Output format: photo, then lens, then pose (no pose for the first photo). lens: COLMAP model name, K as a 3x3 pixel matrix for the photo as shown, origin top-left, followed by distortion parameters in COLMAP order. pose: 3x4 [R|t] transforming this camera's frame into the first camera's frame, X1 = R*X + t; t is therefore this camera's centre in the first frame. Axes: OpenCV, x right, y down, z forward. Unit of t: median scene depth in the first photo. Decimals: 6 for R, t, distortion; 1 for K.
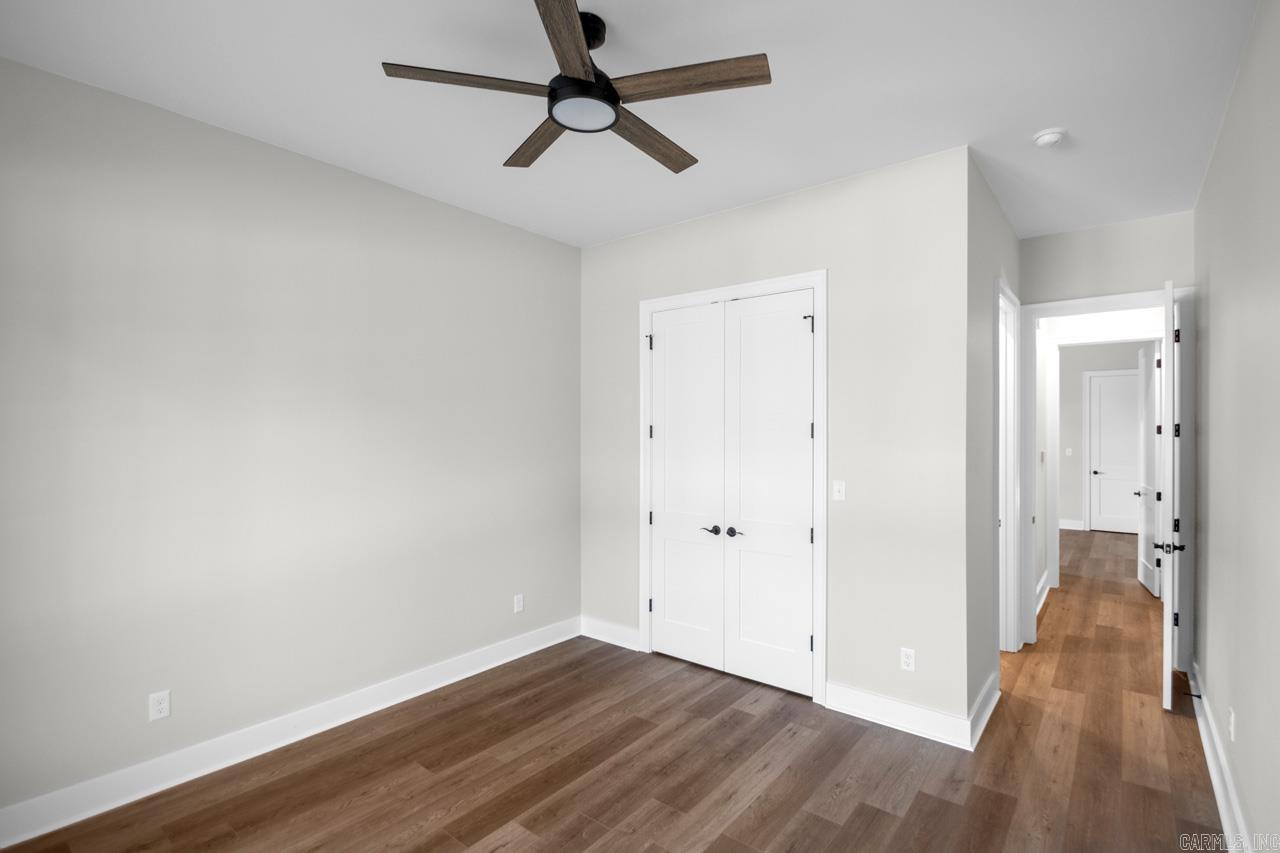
lens RADIAL K [[598.7, 0, 648.4], [0, 598.7, 428.9], [0, 0, 1]] dist [0.016748, -0.020488]
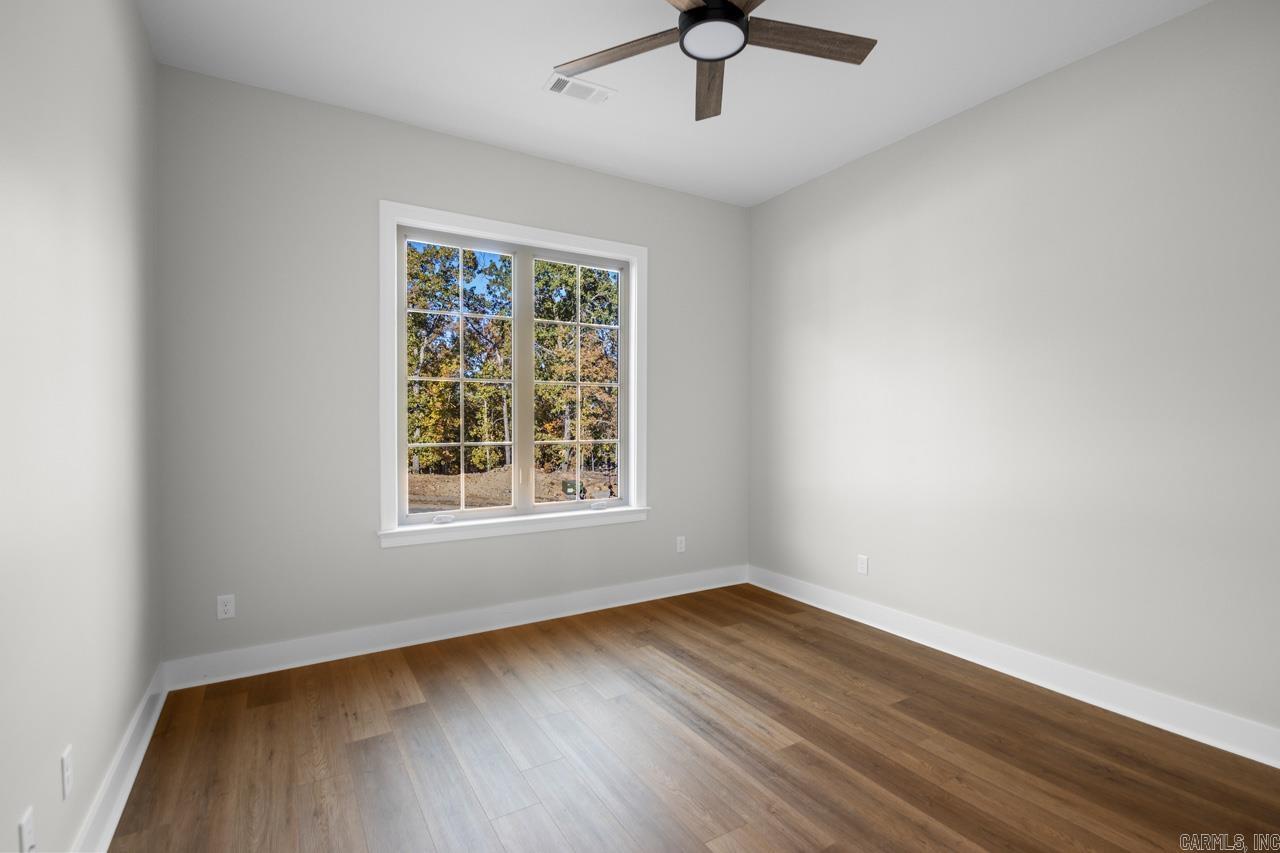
lens RADIAL K [[598.7, 0, 648.4], [0, 598.7, 428.9], [0, 0, 1]] dist [0.016748, -0.020488]
pose [[-0.334660, 0.026840, -0.941957, 0.679095], [0.003328, 0.999622, 0.027301, 0.079679], [0.942333, 0.006002, -0.334622, 0.911080]]
